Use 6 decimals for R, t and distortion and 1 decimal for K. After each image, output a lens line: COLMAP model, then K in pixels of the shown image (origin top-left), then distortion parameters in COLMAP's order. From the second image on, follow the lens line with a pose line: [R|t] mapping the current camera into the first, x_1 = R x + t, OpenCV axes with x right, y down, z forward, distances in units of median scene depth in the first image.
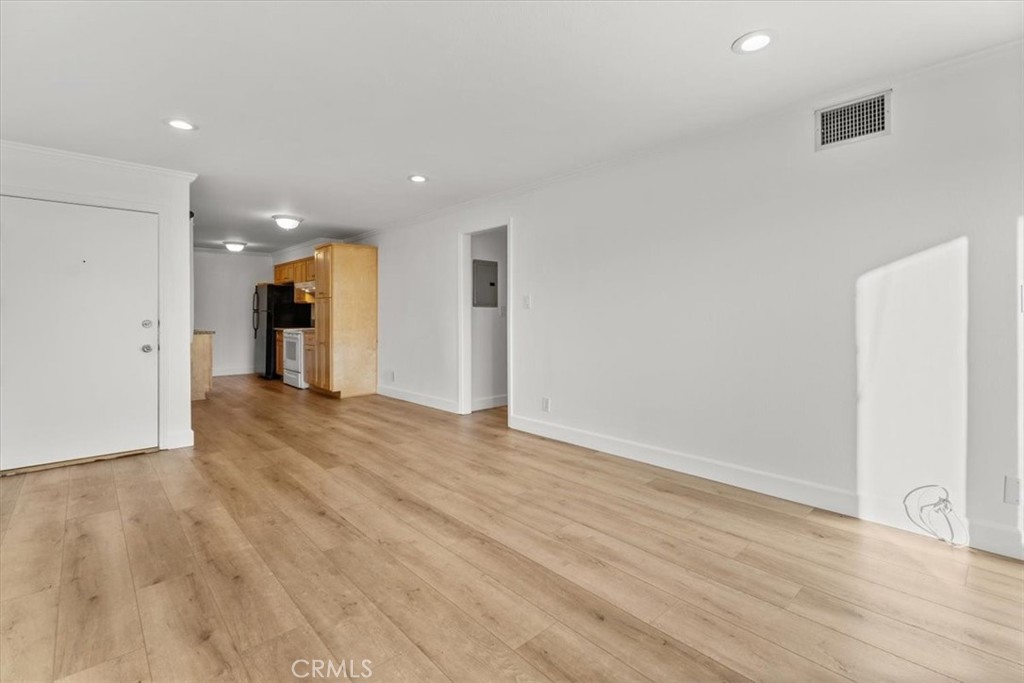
lens RADIAL K [[501.5, 0, 513.1], [0, 501.5, 334.8], [0, 0, 1]] dist [-0.004006, -0.000695]
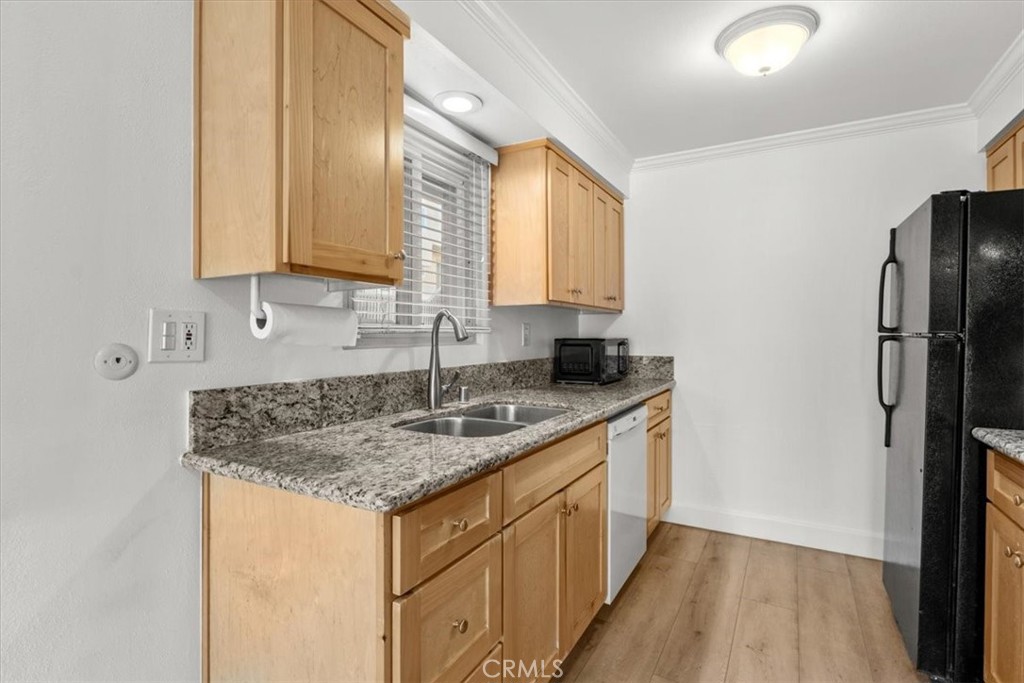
lens RADIAL K [[501.5, 0, 513.1], [0, 501.5, 334.8], [0, 0, 1]] dist [-0.004006, -0.000695]
pose [[0.333927, -0.002895, -0.942595, -0.356708], [-0.026088, 0.999584, -0.012312, -0.040158], [0.942238, 0.028702, 0.333712, 0.769203]]
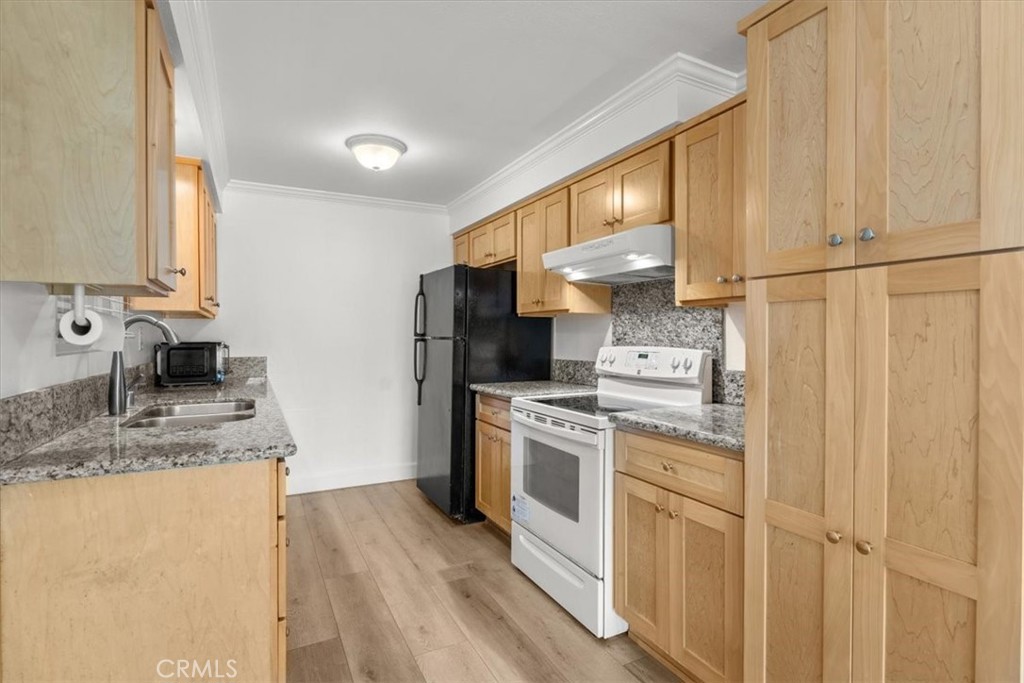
lens RADIAL K [[501.5, 0, 513.1], [0, 501.5, 334.8], [0, 0, 1]] dist [-0.004006, -0.000695]
pose [[0.974003, -0.005340, -0.226470, -0.358578], [-0.001918, 0.999492, -0.031819, -0.037574], [0.226525, 0.031426, 0.973498, 0.640923]]
